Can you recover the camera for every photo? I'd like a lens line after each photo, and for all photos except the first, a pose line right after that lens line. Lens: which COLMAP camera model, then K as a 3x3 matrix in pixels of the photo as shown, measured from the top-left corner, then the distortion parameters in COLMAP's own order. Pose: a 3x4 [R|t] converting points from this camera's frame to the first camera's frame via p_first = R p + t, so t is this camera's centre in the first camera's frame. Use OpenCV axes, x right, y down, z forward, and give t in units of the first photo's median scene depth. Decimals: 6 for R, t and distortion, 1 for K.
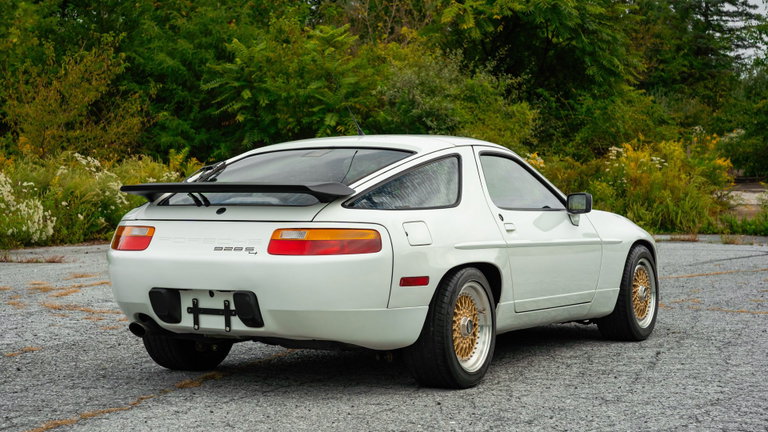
lens RADIAL K [[1556.3, 0, 384.0], [0, 1556.3, 216.0], [0, 0, 1]] dist [0.019105, -0.061212]
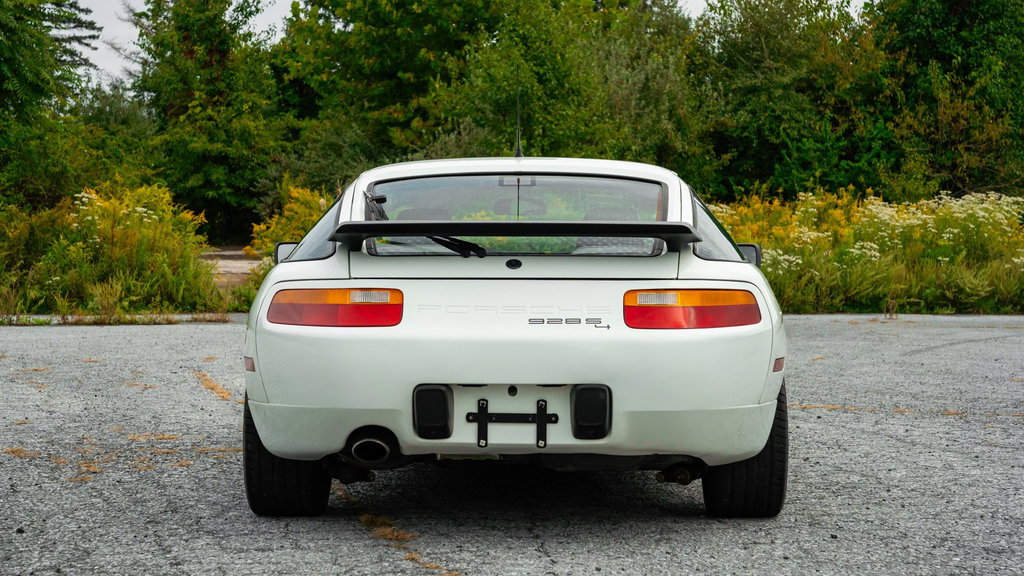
lens RADIAL K [[2075.1, 0, 512.0], [0, 2075.1, 288.0], [0, 0, 1]] dist [0.019105, -0.061212]
pose [[0.865164, -0.003221, 0.501479, -0.541569], [0.004903, 0.999986, -0.002034, 0.008638], [-0.501466, 0.004219, 0.865167, 0.246597]]
